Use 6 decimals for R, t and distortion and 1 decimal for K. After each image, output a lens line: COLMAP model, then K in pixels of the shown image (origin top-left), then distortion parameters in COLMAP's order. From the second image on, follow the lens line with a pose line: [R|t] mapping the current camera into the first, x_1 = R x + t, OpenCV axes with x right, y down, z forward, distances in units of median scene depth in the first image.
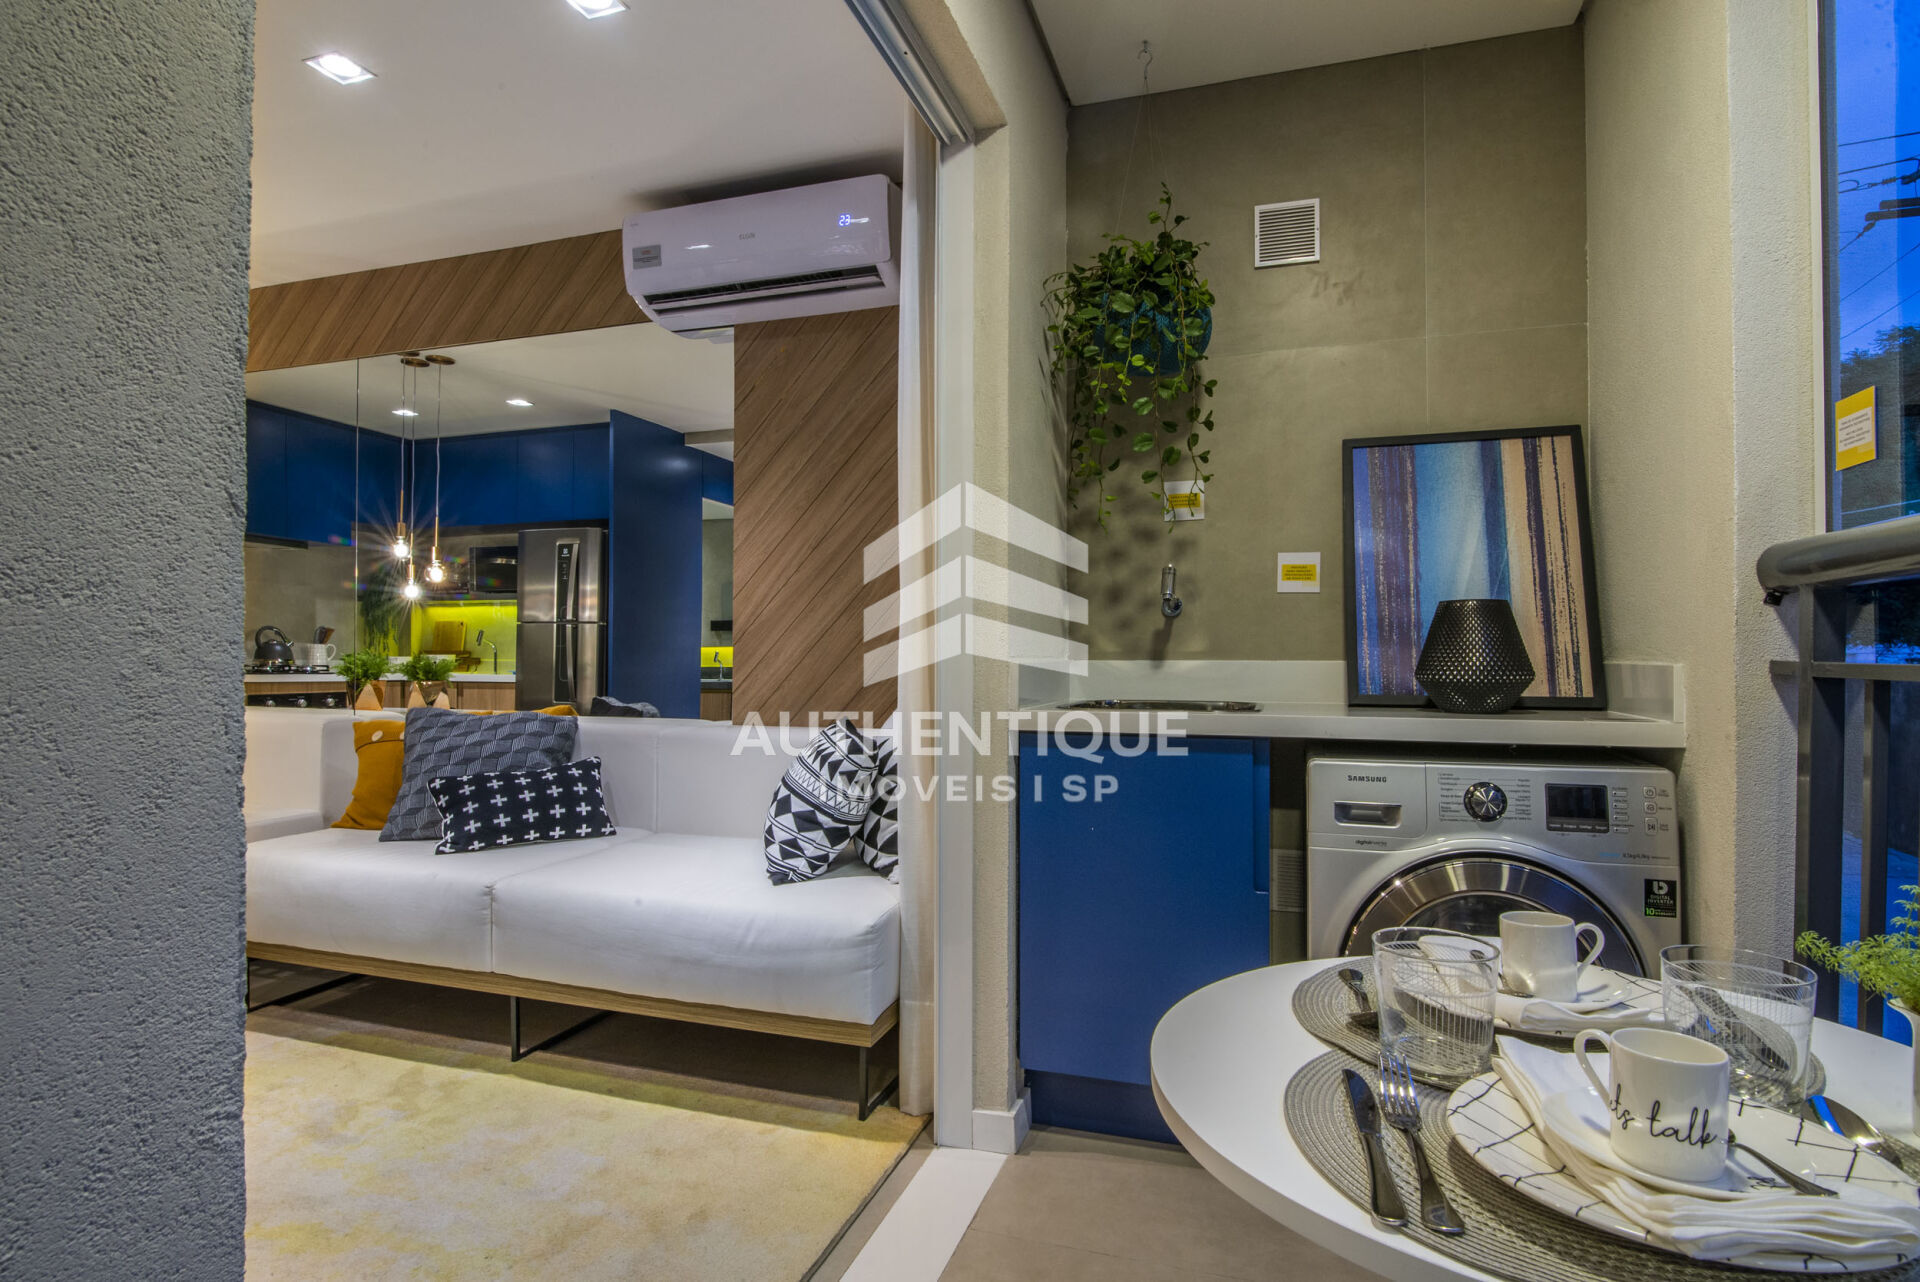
lens RADIAL K [[999.7, 0, 939.5], [0, 999.7, 642.6], [0, 0, 1]] dist [0.000167, -0.000372]
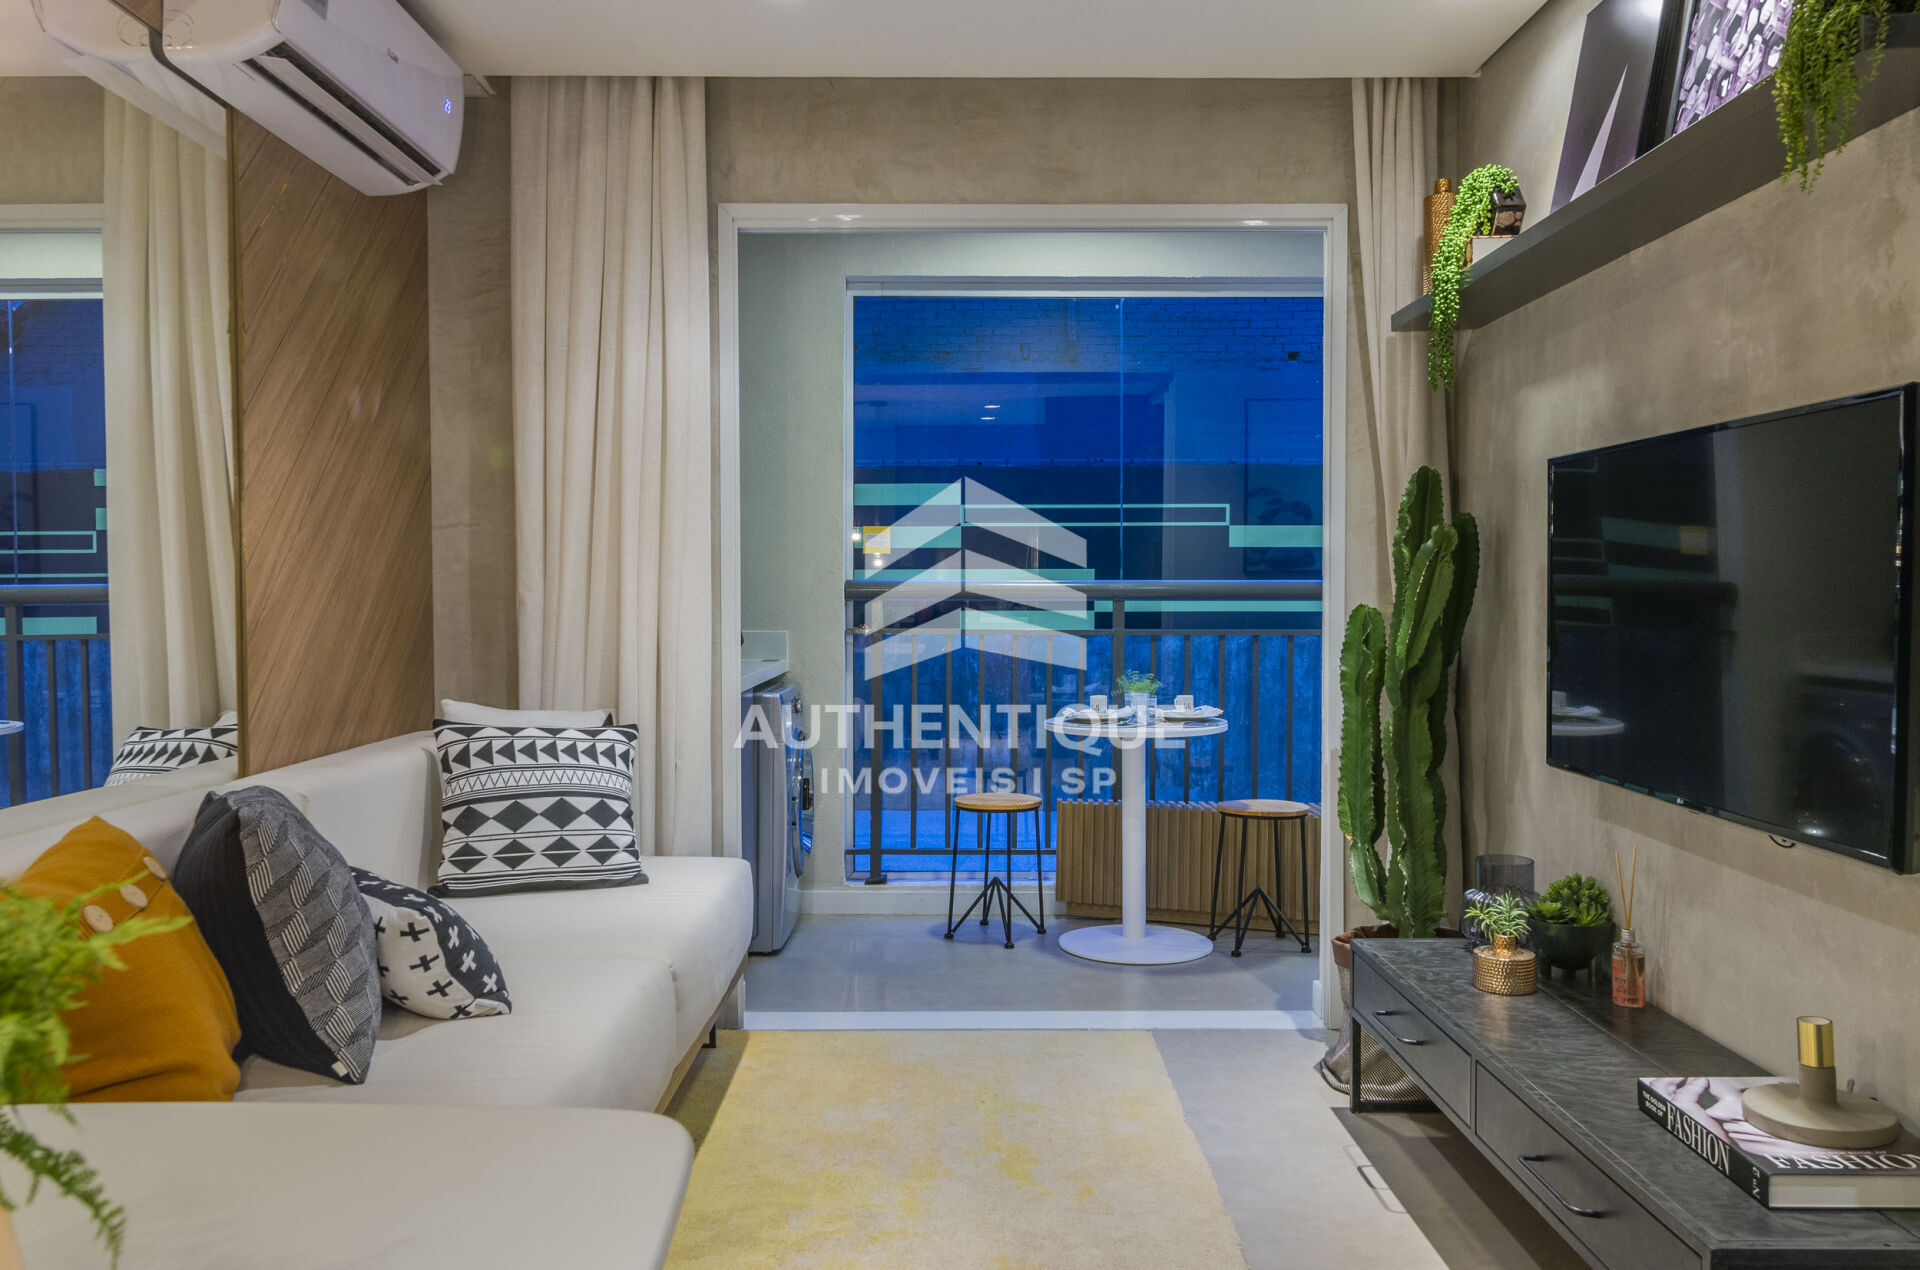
lens RADIAL K [[1441.1, 0, 953.9], [0, 1441.1, 631.7], [0, 0, 1]] dist [0.007348, 0.003172]
pose [[-0.331635, -0.026250, 0.943042, -1.015682], [-0.008583, 0.999655, 0.024807, -0.025689], [-0.943369, 0.000133, -0.331746, 0.760921]]
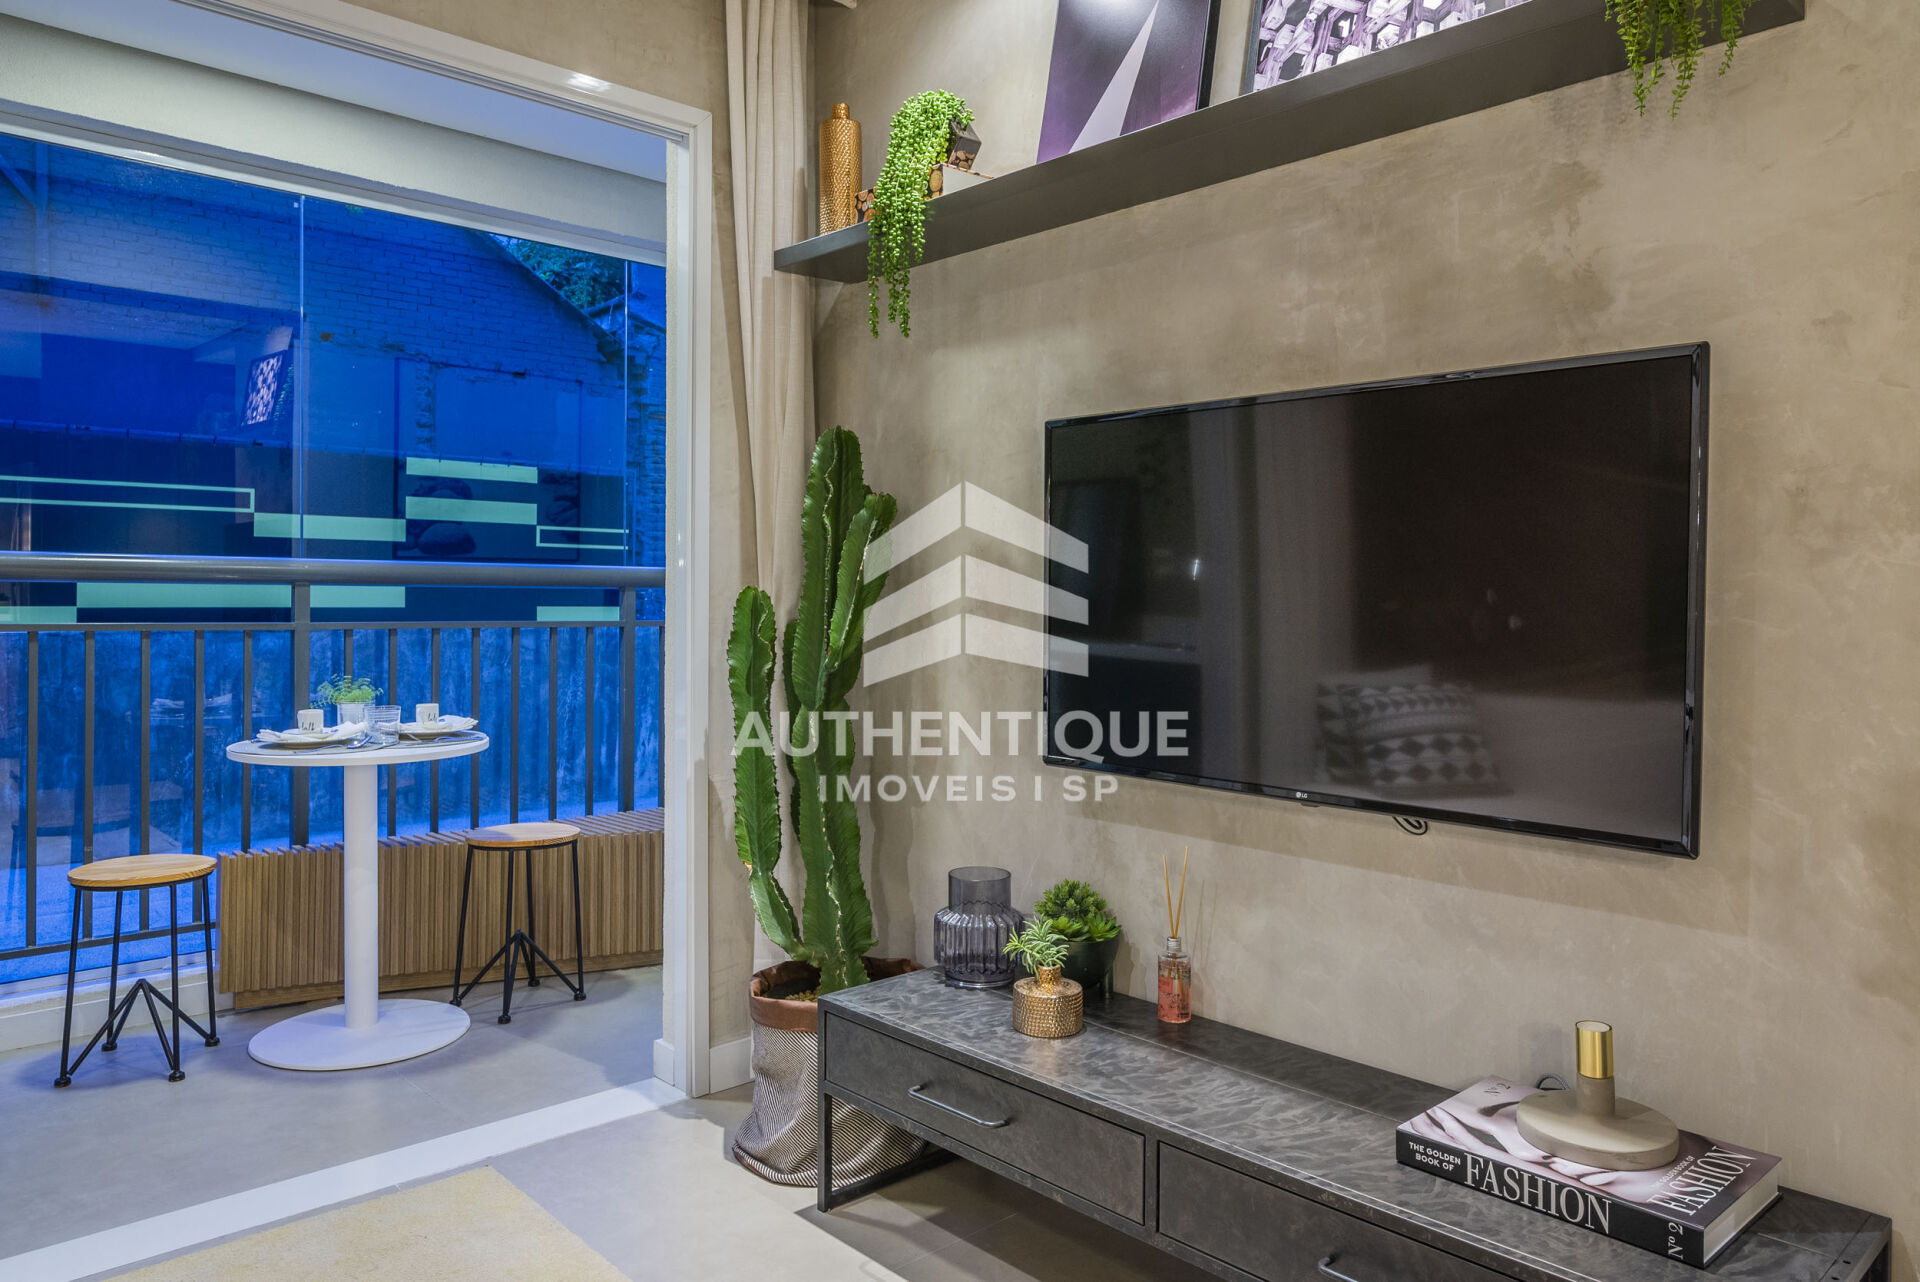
lens RADIAL K [[1290.3, 0, 958.6], [0, 1290.3, 609.9], [0, 0, 1]] dist [-0.002563, -0.003266]
pose [[-0.886802, -0.011838, 0.461999, -0.631055], [-0.012649, 0.999919, 0.001342, -0.011231], [-0.461977, -0.004654, -0.886880, 0.773466]]
